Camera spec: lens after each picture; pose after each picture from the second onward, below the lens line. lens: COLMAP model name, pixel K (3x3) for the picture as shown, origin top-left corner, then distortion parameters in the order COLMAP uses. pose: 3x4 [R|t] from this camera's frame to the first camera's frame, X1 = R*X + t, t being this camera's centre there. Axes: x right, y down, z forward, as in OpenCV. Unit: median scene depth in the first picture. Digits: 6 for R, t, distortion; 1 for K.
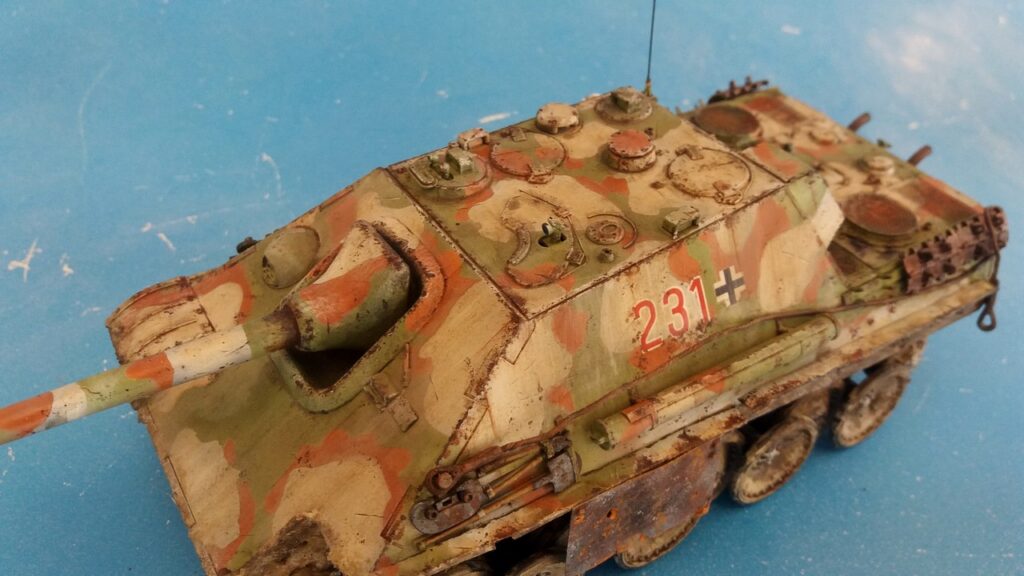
lens RADIAL K [[836.6, 0, 513.2], [0, 836.6, 282.8], [0, 0, 1]] dist [0.243979, -0.729922]
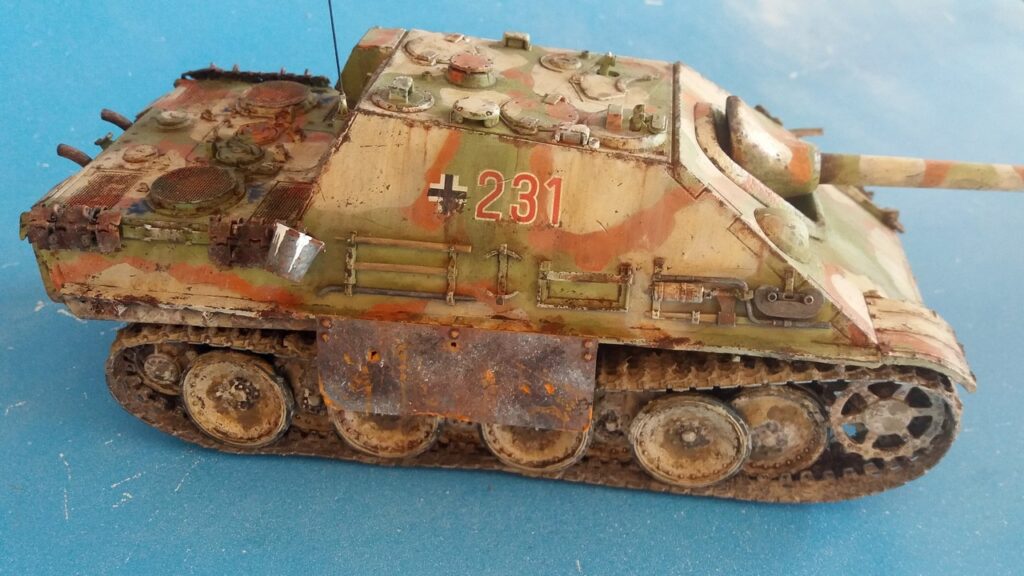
lens RADIAL K [[936.3, 0, 534.7], [0, 936.3, 315.7], [0, 0, 1]] dist [0.306409, -1.155745]
pose [[-0.768518, -0.401658, 0.498048, -0.672446], [0.378276, 0.342569, 0.859973, -1.114111], [-0.516031, 0.849304, -0.111332, 1.465700]]
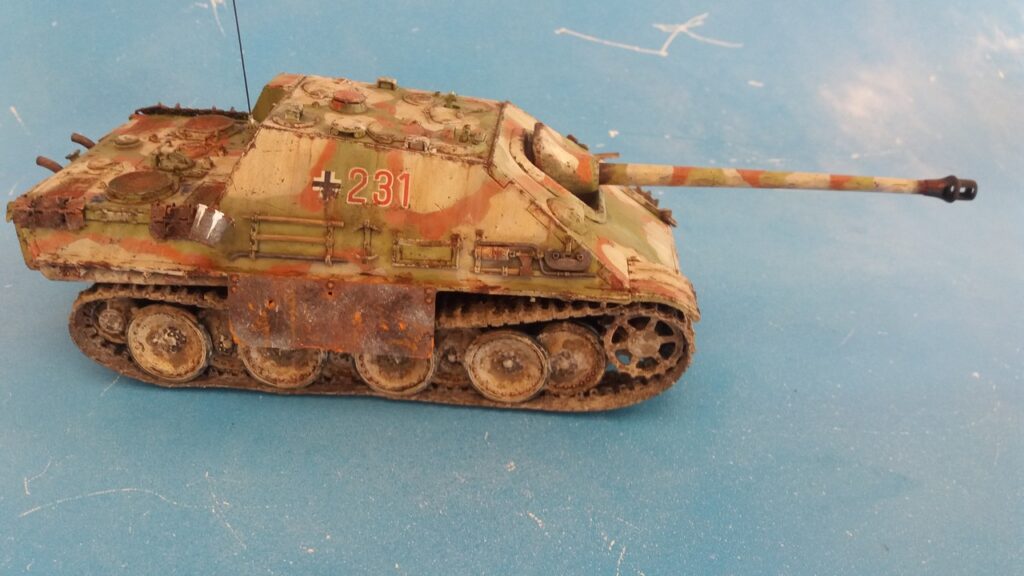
lens RADIAL K [[836.6, 0, 513.2], [0, 836.6, 282.8], [0, 0, 1]] dist [0.243979, -0.729922]
pose [[-0.800551, -0.352224, 0.484826, -0.958729], [0.331443, 0.413786, 0.847896, -1.252808], [-0.499263, 0.839476, -0.214515, 1.553728]]
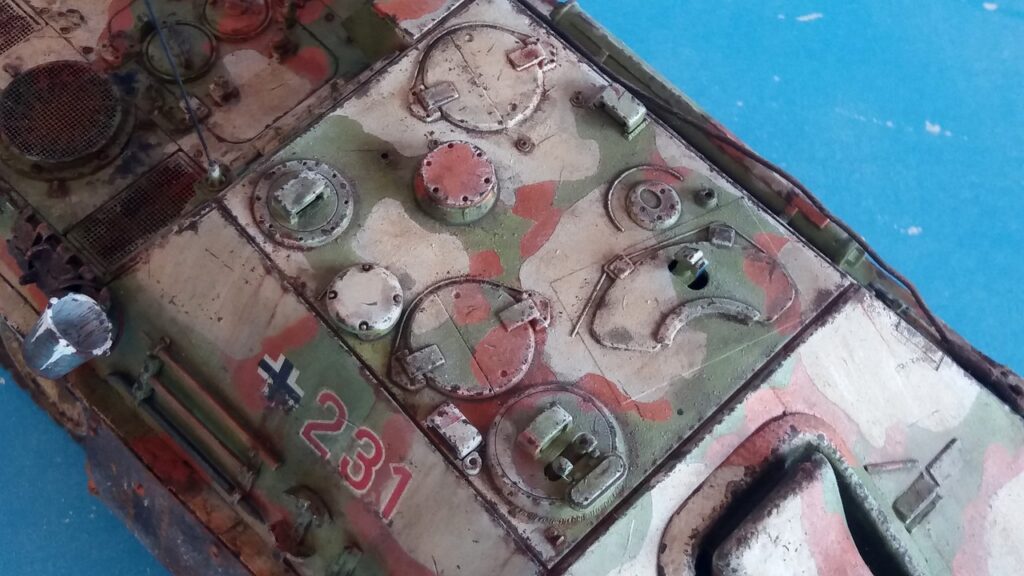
lens RADIAL K [[1682.3, 0, 512.0], [0, 1682.3, 288.0], [0, 0, 1]] dist [0.191674, 0.008462]
pose [[-0.213487, -0.880266, 0.423739, -0.497000], [0.593928, 0.227436, 0.771701, -1.152056], [-0.775676, 0.416419, 0.474260, 0.463092]]
